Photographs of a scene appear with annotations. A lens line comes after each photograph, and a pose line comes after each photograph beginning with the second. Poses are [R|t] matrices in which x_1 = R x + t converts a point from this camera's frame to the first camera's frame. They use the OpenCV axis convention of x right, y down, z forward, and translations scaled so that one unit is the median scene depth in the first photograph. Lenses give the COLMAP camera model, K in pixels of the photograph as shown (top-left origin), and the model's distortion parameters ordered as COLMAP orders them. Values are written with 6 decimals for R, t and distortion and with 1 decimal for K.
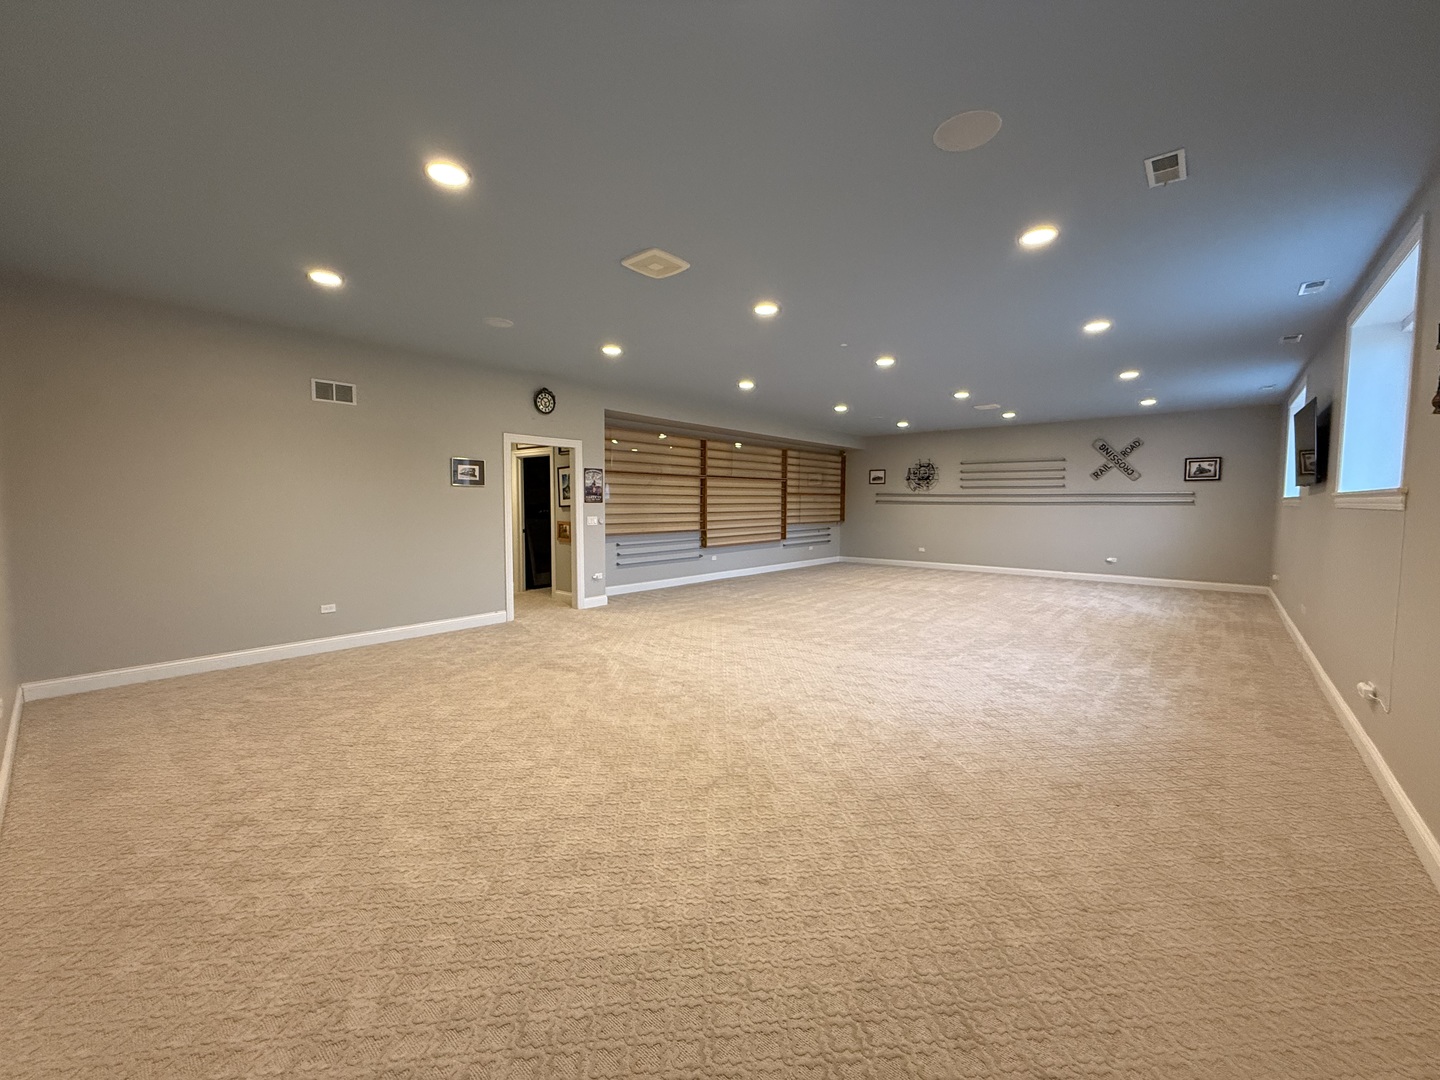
lens RADIAL K [[570.6, 0, 719.3], [0, 570.6, 544.1], [0, 0, 1]] dist [-0.002588, -0.000303]
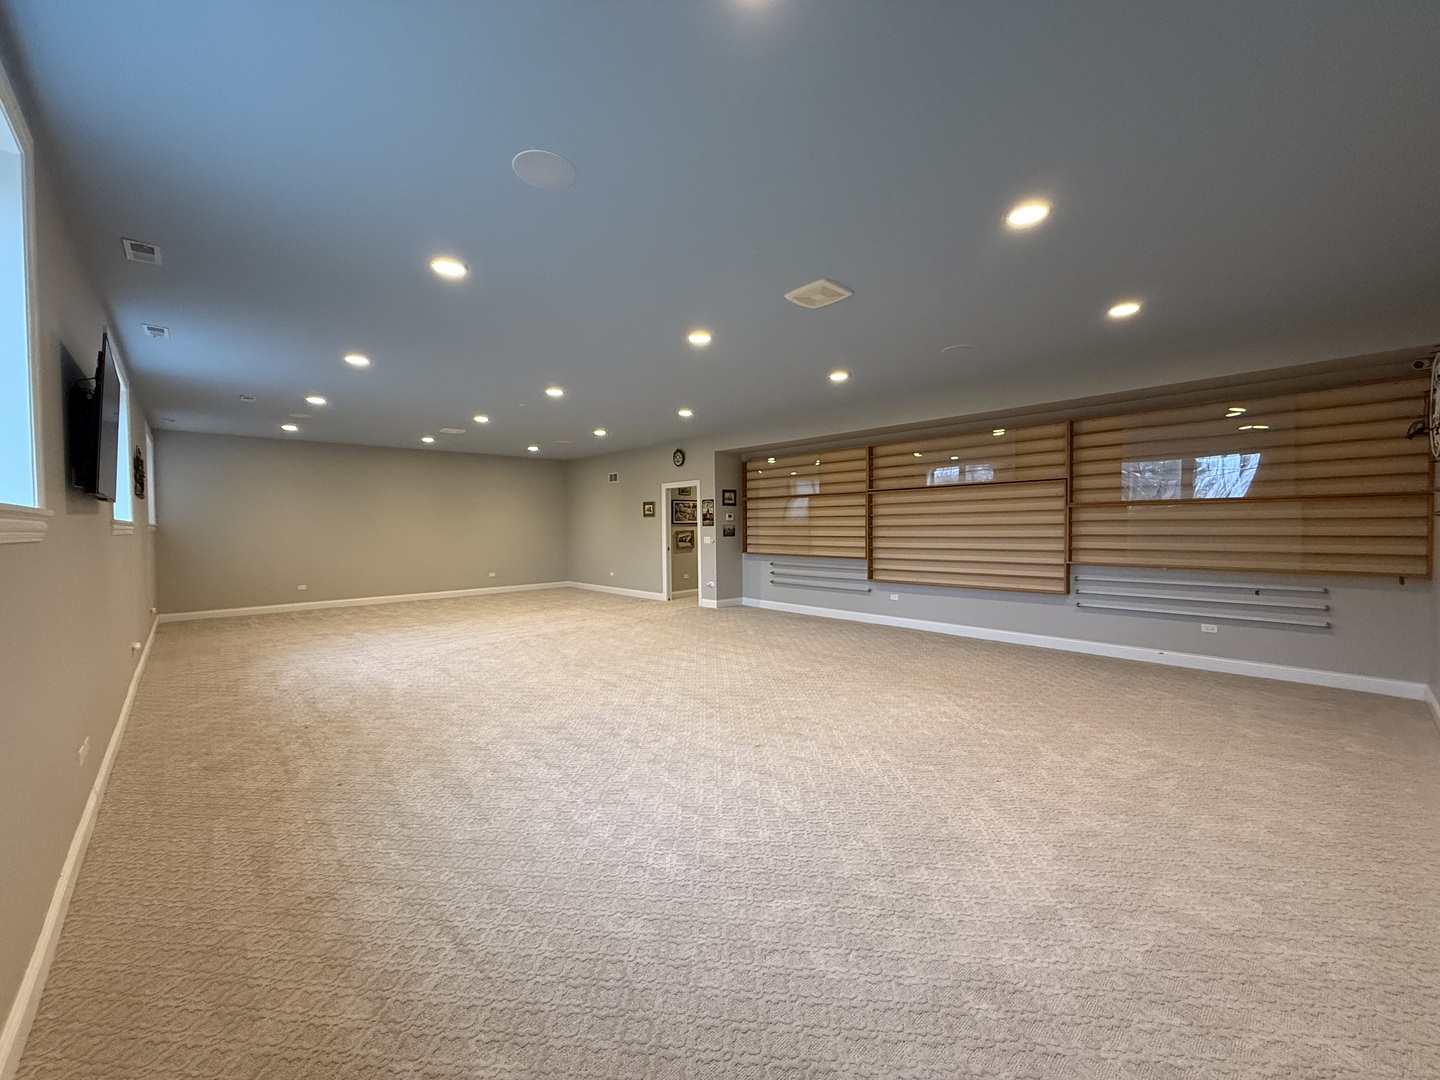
lens RADIAL K [[570.6, 0, 723.2], [0, 570.6, 535.6], [0, 0, 1]] dist [-0.002588, -0.000303]
pose [[-0.111705, 0.015948, -0.993613, 0.793357], [-0.064381, 0.997655, 0.023251, -0.062120], [0.991654, 0.066567, -0.110416, 0.884118]]
